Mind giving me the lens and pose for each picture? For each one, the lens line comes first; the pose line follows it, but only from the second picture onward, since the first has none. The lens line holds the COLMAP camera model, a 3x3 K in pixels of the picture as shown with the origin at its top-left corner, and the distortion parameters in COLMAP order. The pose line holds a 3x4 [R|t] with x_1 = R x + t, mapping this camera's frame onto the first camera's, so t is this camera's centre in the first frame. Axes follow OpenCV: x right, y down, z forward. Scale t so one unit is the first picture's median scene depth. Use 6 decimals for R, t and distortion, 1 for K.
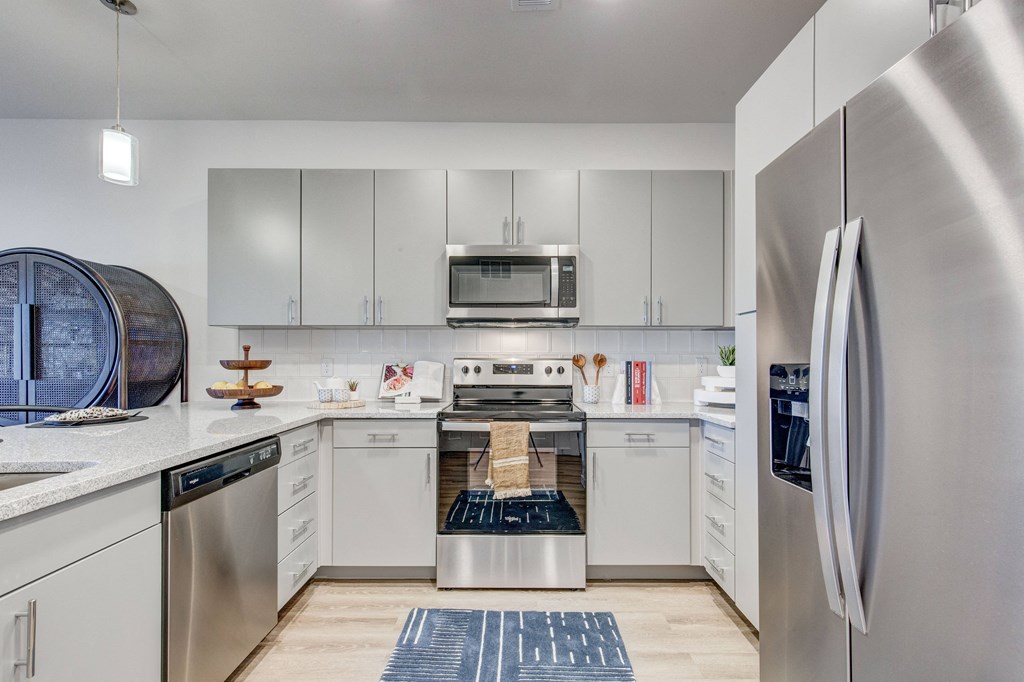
lens RADIAL K [[458.7, 0, 514.8], [0, 458.7, 354.9], [0, 0, 1]] dist [0.008843, -0.000073]
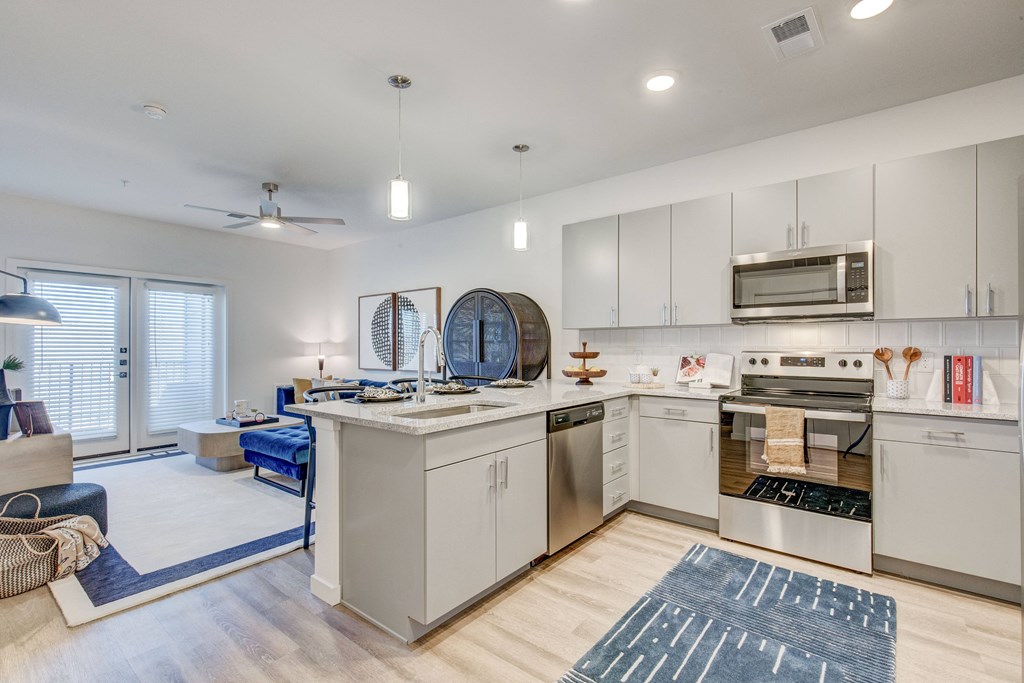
lens RADIAL K [[458.5, 0, 512.2], [0, 458.5, 348.8], [0, 0, 1]] dist [0.001115, 0.000048]
pose [[0.776193, 0.002166, -0.630491, 0.166731], [0.004048, 0.999956, 0.008418, -0.012294], [0.630482, -0.009086, 0.776151, -0.292483]]
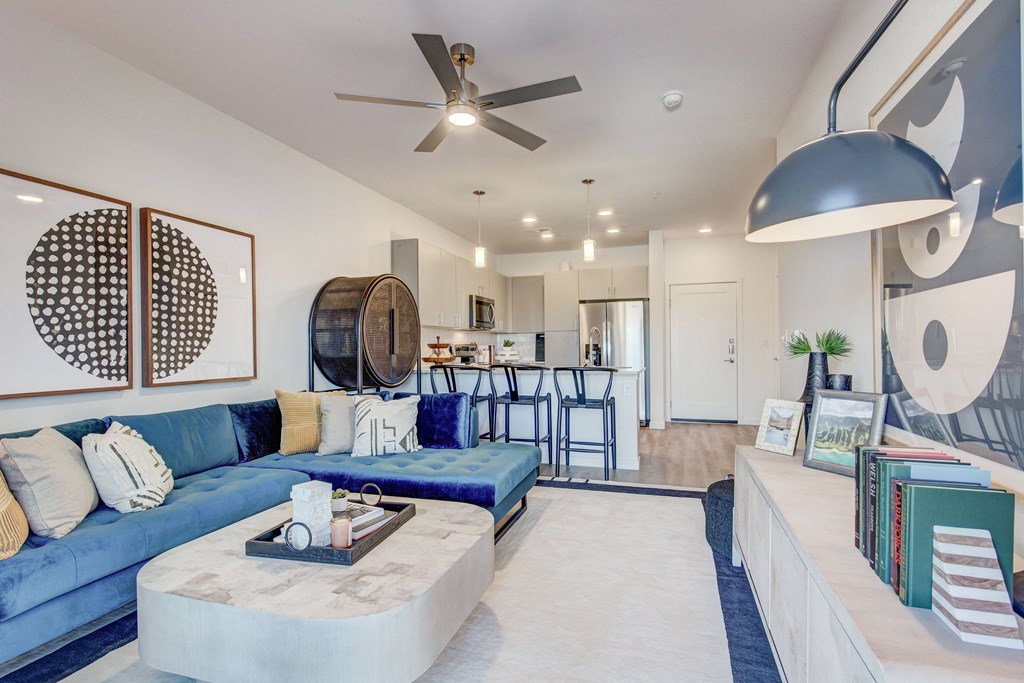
lens RADIAL K [[501.9, 0, 511.5], [0, 501.9, 347.3], [0, 0, 1]] dist [-0.000475, -0.000363]
pose [[0.314370, 0.000877, 0.949300, -2.591996], [0.001703, 0.999997, -0.001488, 0.031850], [-0.949299, 0.002084, 0.314367, 0.021572]]
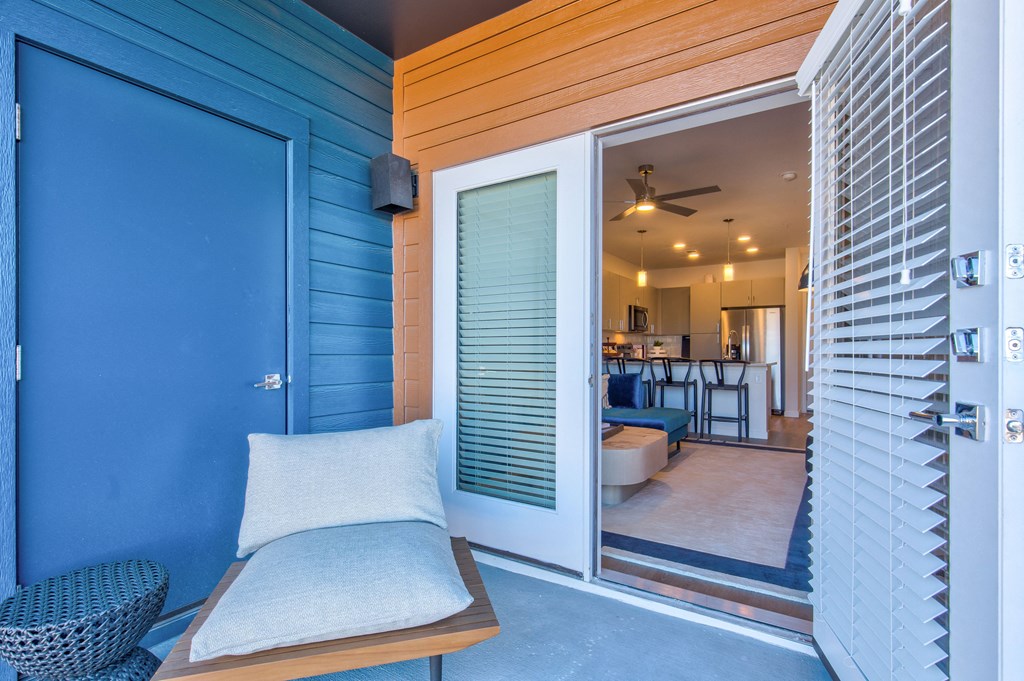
lens RADIAL K [[501.9, 0, 511.5], [0, 501.9, 346.3], [0, 0, 1]] dist [-0.000475, -0.000363]
pose [[0.553485, 0.010199, 0.832796, -3.398007], [-0.010695, 0.999930, -0.005137, 0.055586], [-0.832790, -0.006064, 0.553556, -0.150655]]
